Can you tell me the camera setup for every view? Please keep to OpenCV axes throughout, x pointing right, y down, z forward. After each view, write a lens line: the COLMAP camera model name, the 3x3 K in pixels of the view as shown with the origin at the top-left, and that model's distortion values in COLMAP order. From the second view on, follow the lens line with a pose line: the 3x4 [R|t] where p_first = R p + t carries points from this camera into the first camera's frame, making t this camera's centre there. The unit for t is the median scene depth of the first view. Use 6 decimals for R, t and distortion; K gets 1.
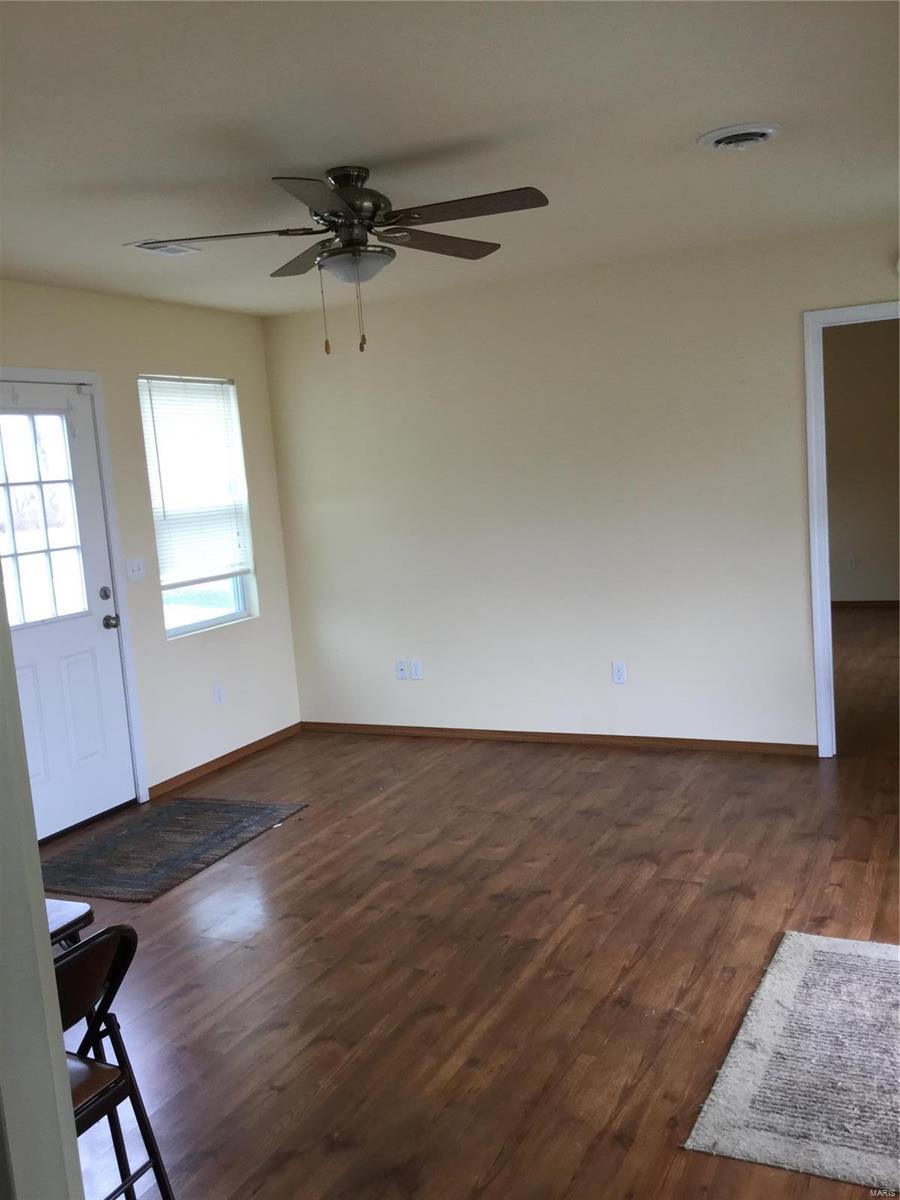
lens RADIAL K [[1081.3, 0, 447.2], [0, 1081.3, 608.8], [0, 0, 1]] dist [0.062089, -0.119156]
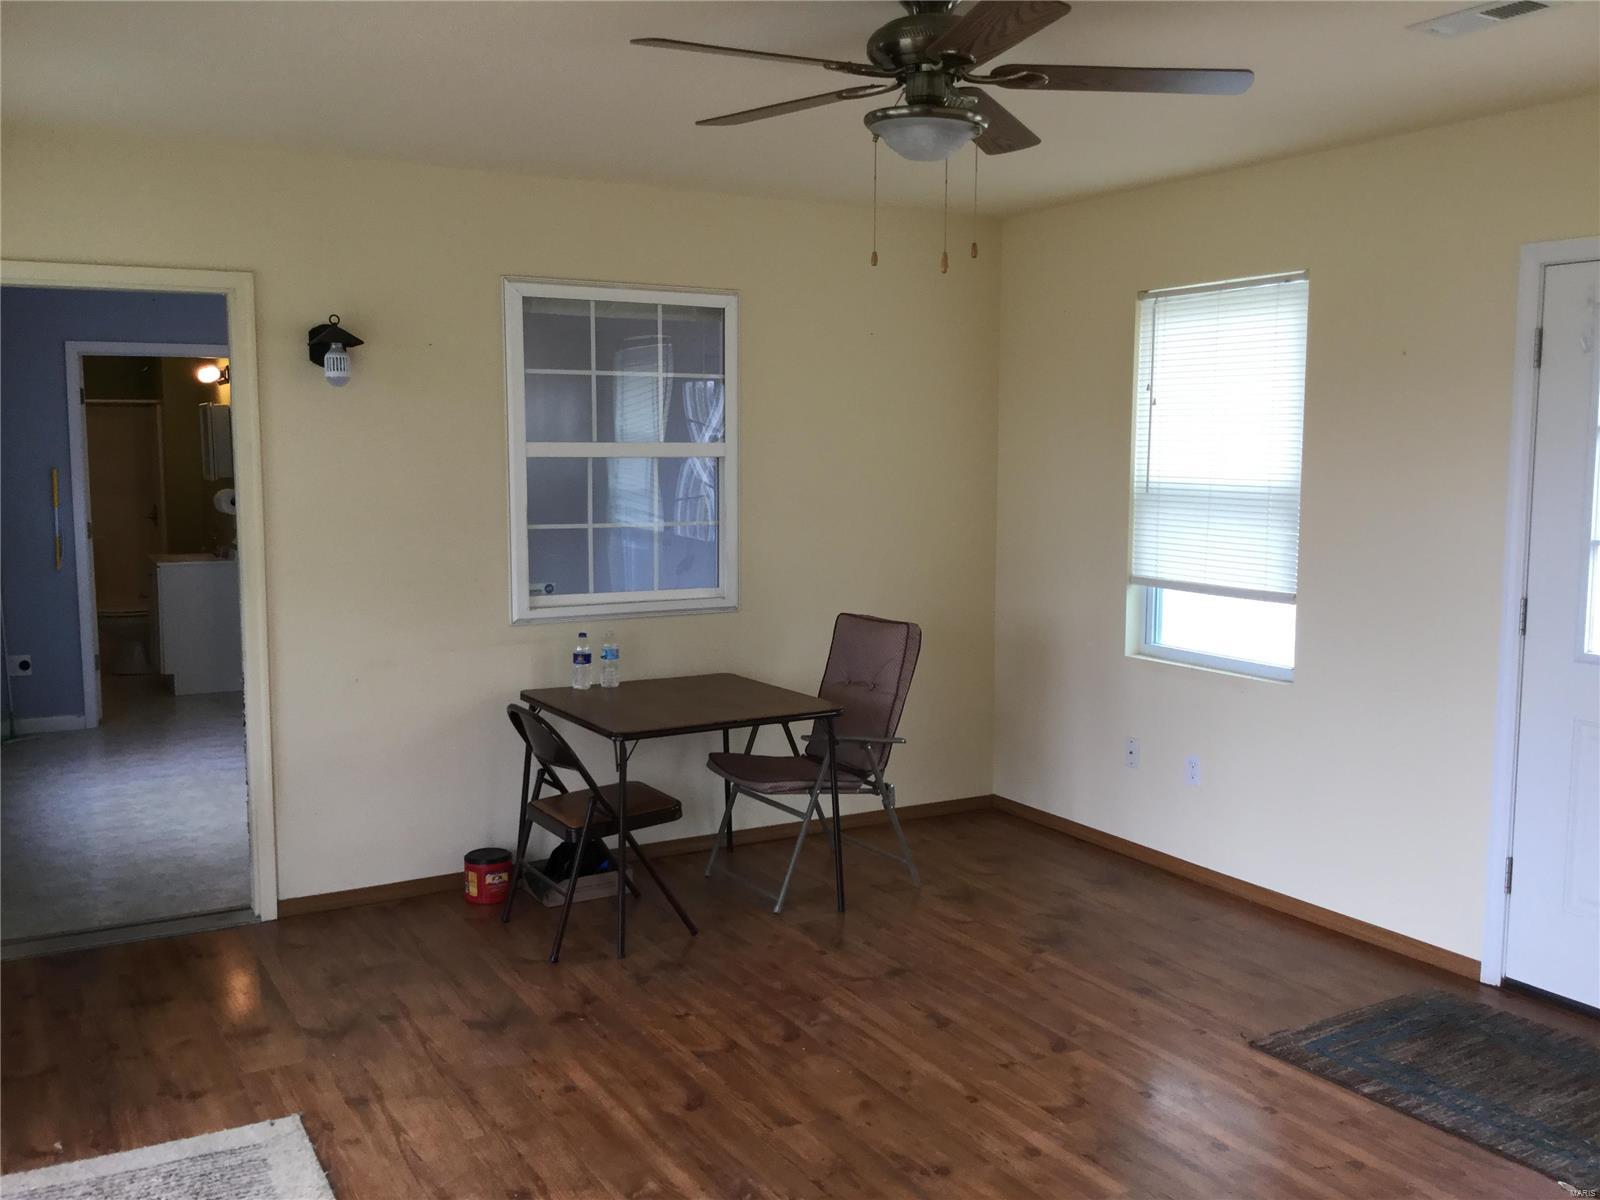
lens RADIAL K [[1441.7, 0, 781.4], [0, 1441.7, 553.6], [0, 0, 1]] dist [0.062089, -0.119156]
pose [[-0.553675, 0.148207, -0.819438, 0.880191], [-0.072053, 0.971818, 0.224451, -0.319231], [0.829610, 0.183316, -0.527392, 1.741760]]
